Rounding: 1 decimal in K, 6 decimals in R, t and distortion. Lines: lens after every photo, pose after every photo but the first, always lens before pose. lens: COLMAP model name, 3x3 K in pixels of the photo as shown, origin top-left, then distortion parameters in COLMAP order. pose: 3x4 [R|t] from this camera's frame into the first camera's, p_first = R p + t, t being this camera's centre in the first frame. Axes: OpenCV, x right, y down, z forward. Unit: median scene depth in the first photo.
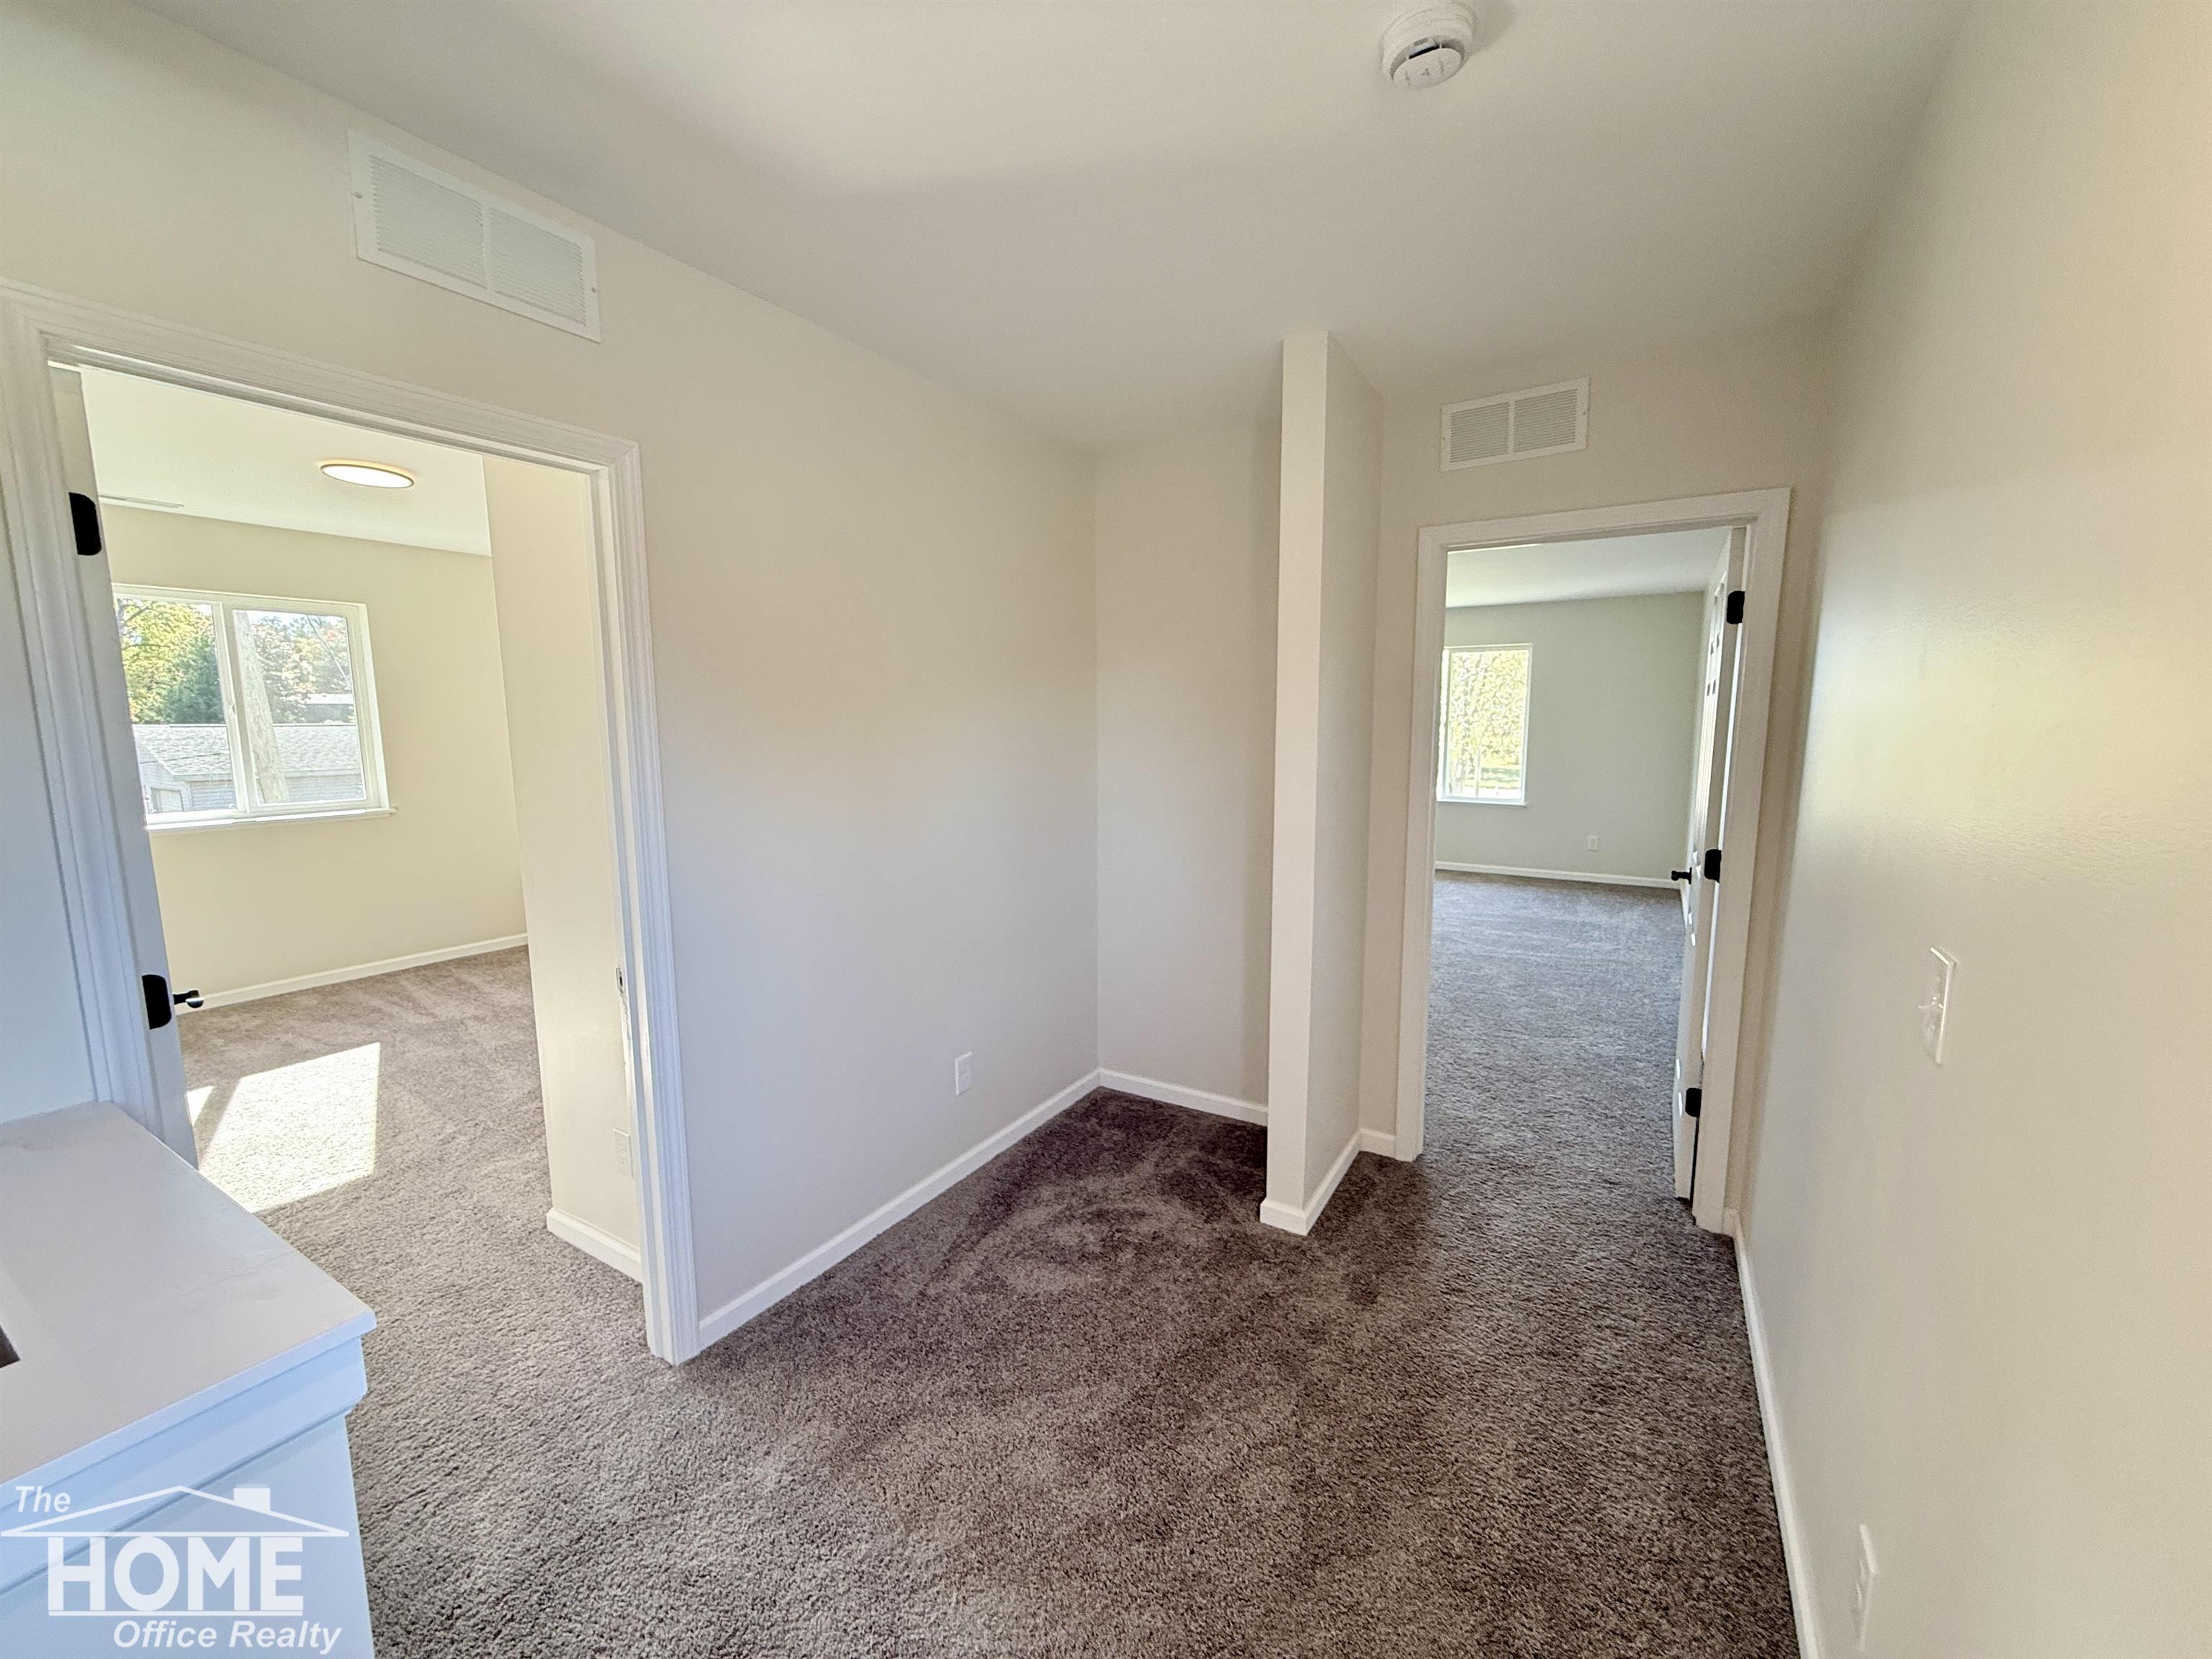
lens RADIAL K [[882.6, 0, 1106.0], [0, 882.6, 829.5], [0, 0, 1]] dist [-0.001803, -0.000385]
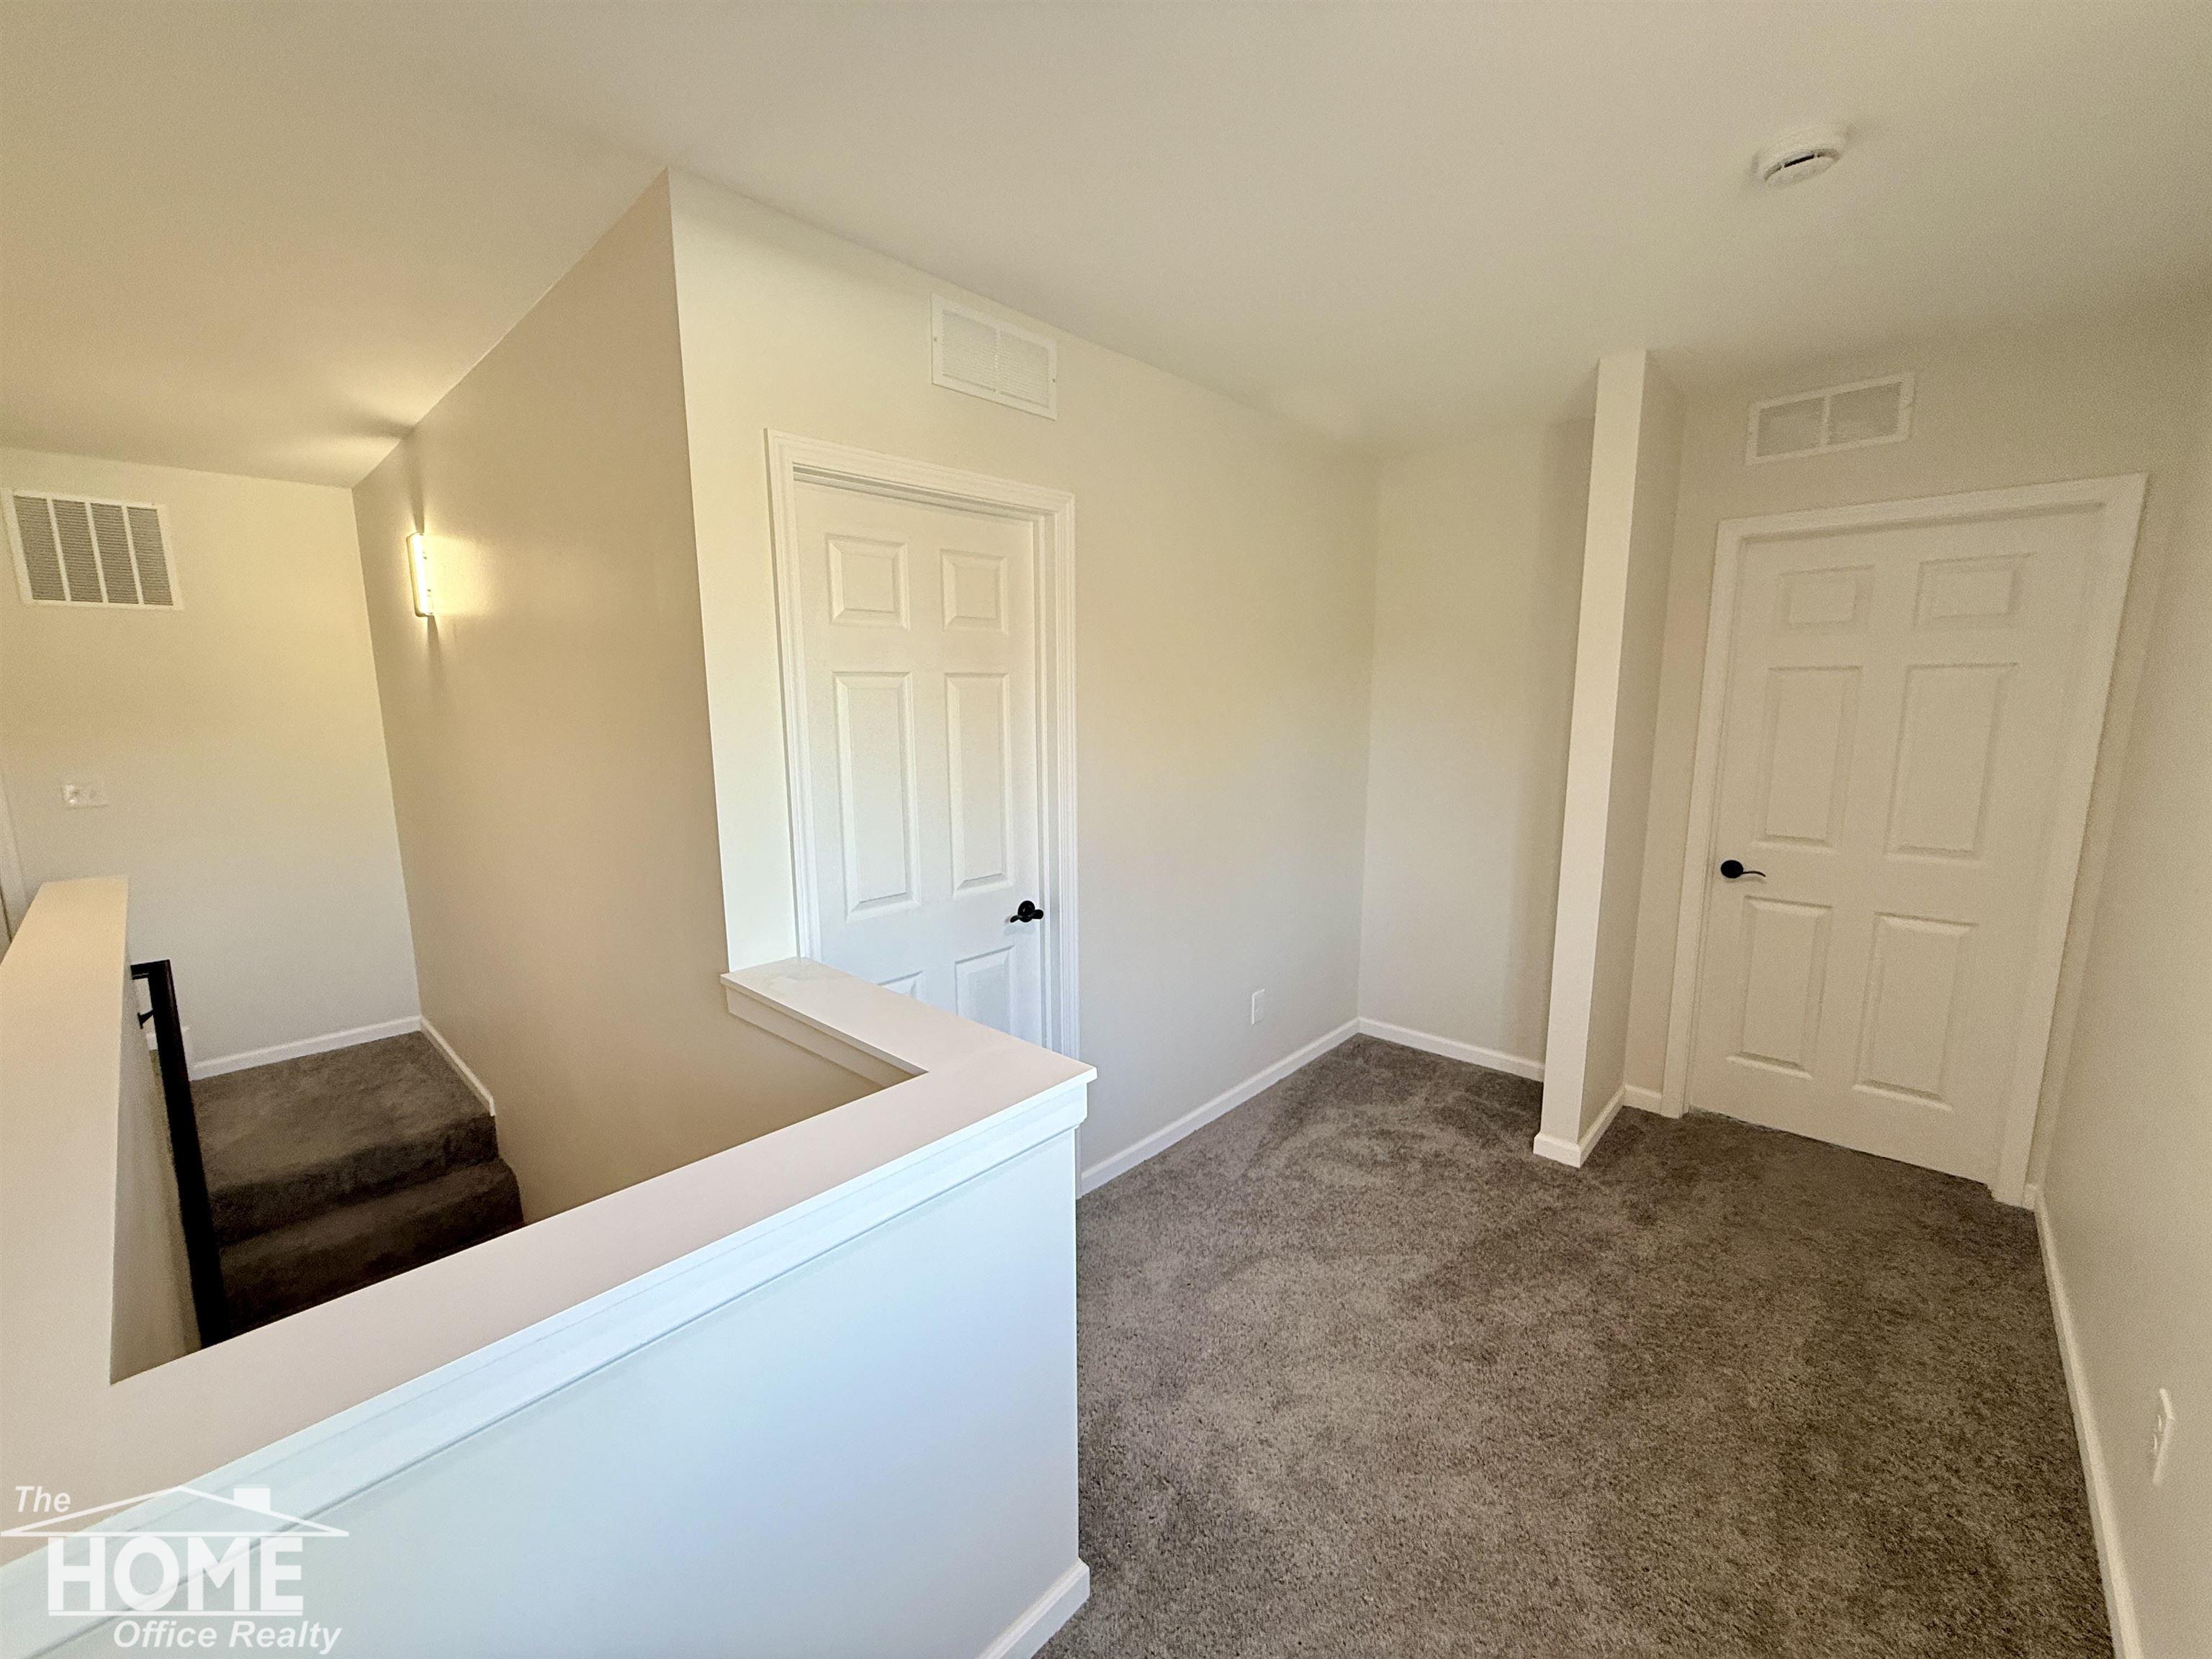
lens RADIAL K [[878.4, 0, 1106.8], [0, 878.4, 830.8], [0, 0, 1]] dist [-0.000298, -0.000358]
pose [[0.979512, 0.029352, -0.199236, -0.165440], [-0.023053, 0.999161, 0.033863, 0.010863], [0.200062, -0.028576, 0.979366, -0.216652]]
